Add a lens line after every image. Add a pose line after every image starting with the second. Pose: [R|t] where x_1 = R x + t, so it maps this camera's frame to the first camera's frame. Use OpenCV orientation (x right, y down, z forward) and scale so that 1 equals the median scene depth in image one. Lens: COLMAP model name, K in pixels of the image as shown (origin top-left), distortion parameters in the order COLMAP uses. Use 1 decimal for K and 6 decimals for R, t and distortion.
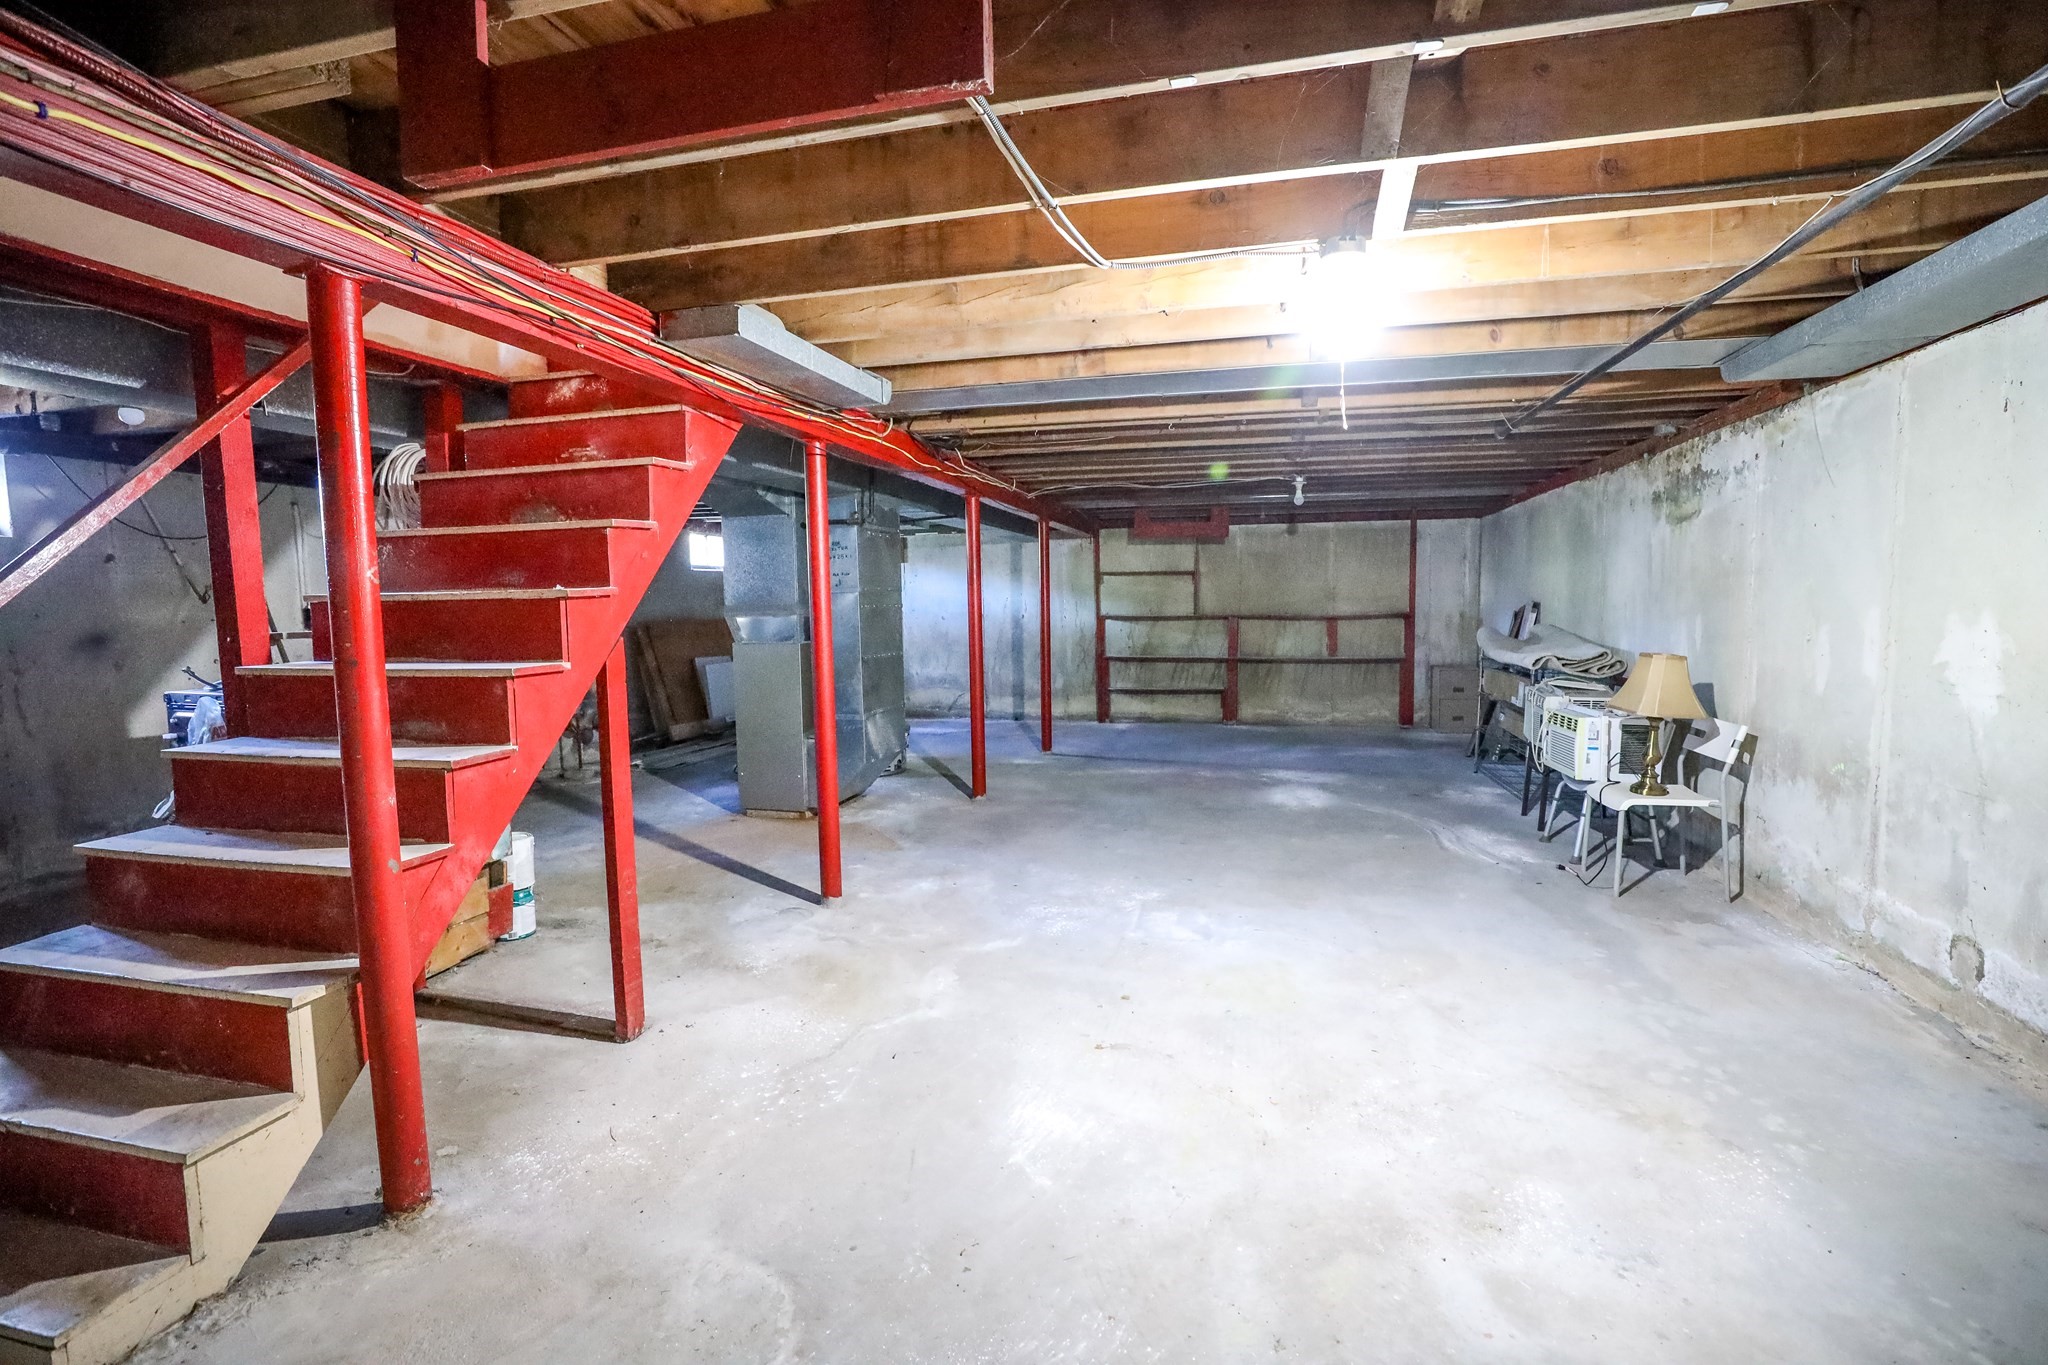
lens RADIAL K [[931.7, 0, 1024.0], [0, 931.7, 682.5], [0, 0, 1]] dist [-0.046551, 0.015971]
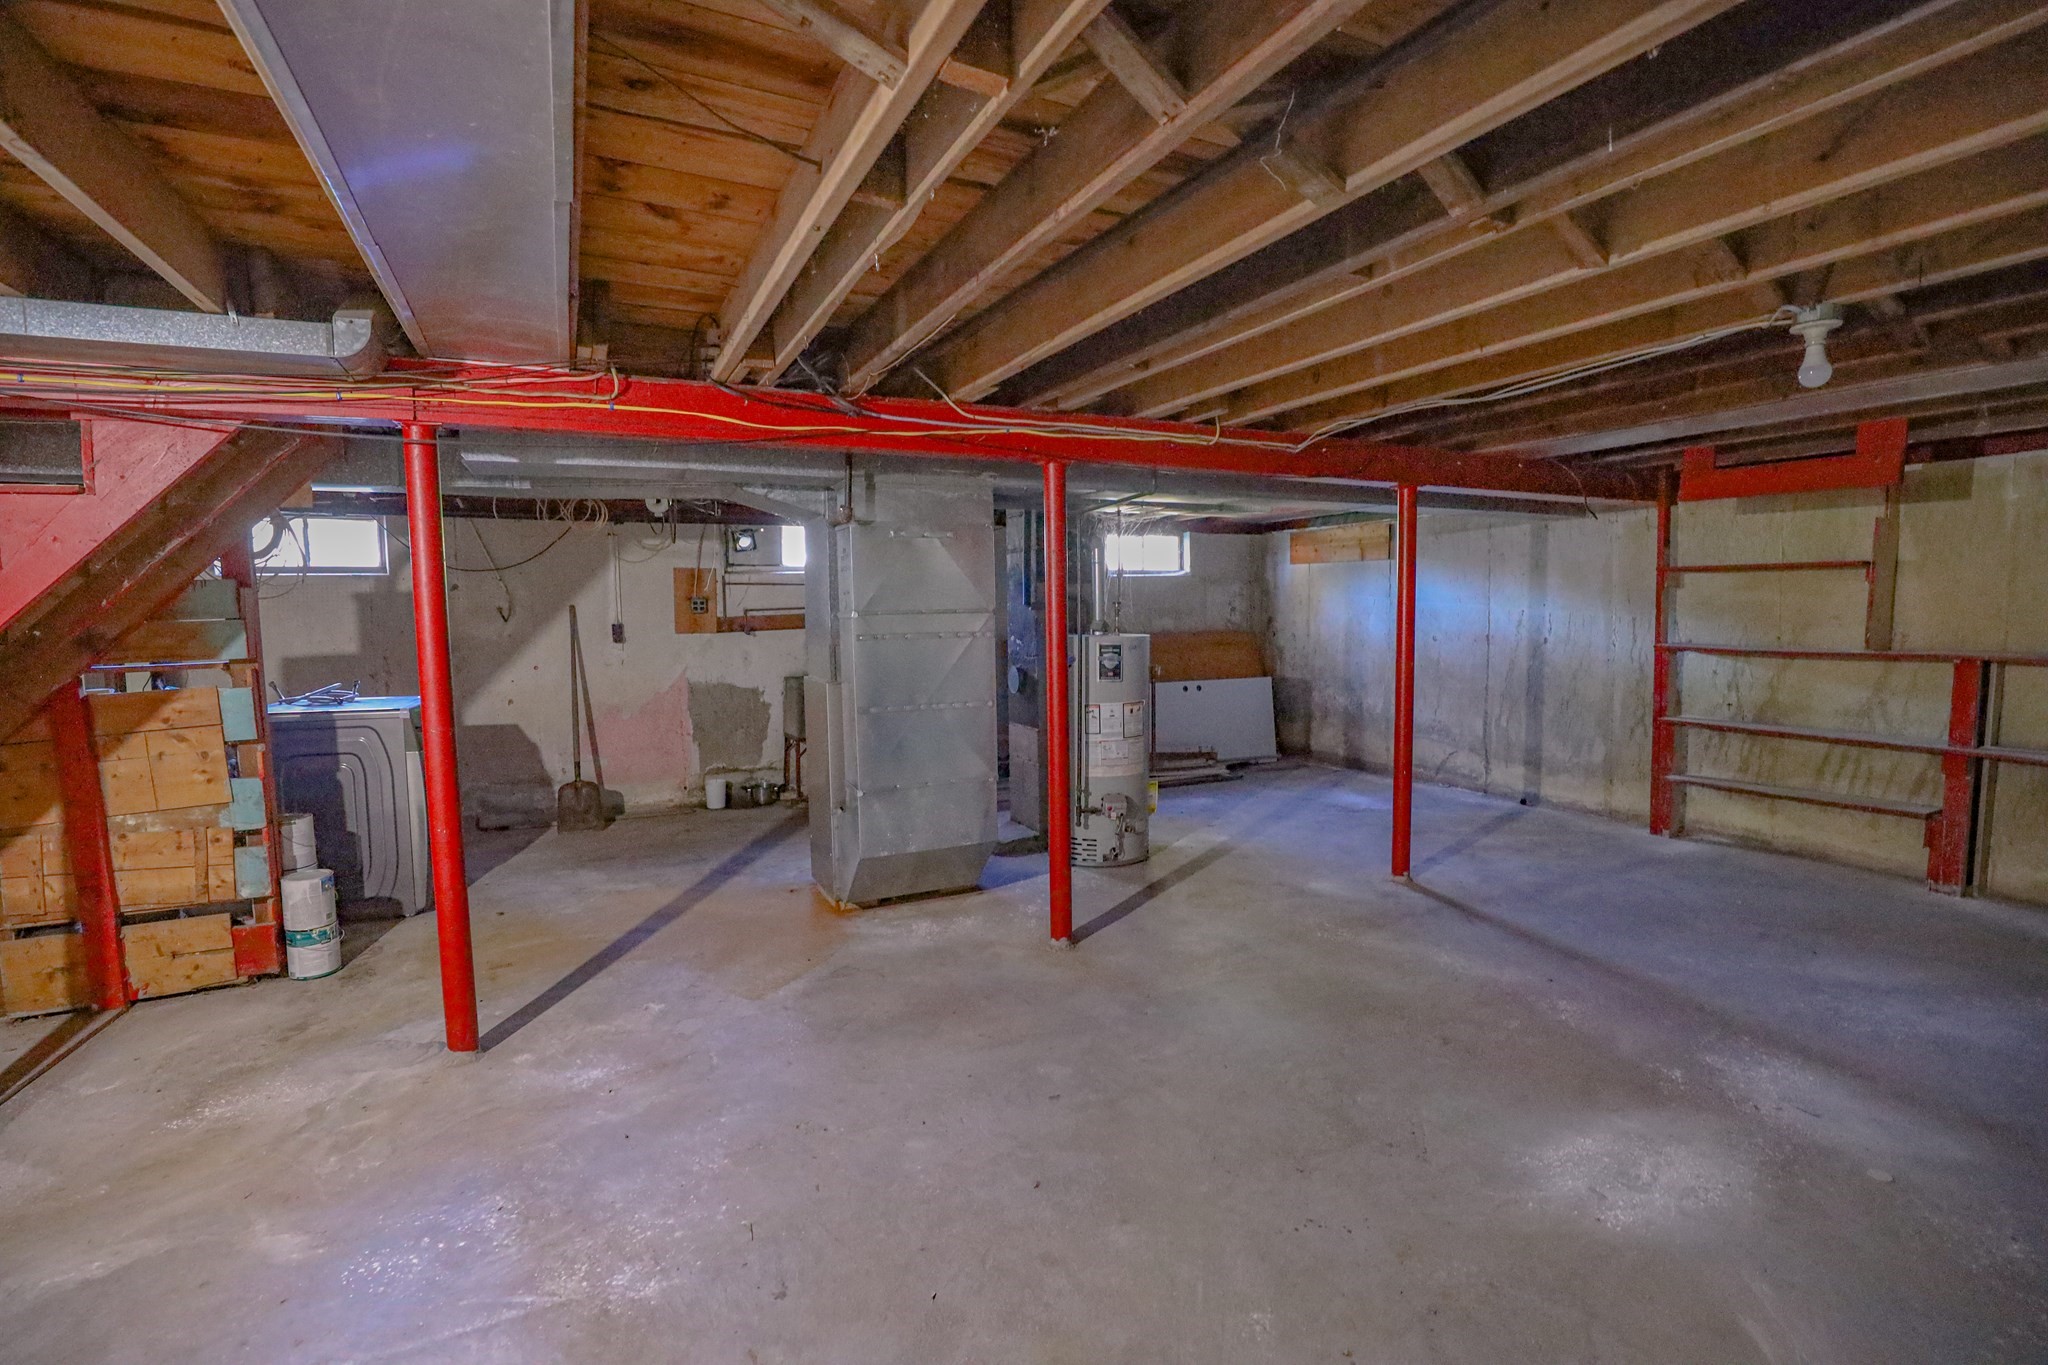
lens RADIAL K [[931.7, 0, 1024.0], [0, 931.7, 682.5], [0, 0, 1]] dist [-0.046551, 0.015971]
pose [[0.647752, 0.067445, -0.758860, 0.253826], [-0.061078, 0.997465, 0.036516, -0.046341], [0.759399, 0.022697, 0.650230, 0.356454]]
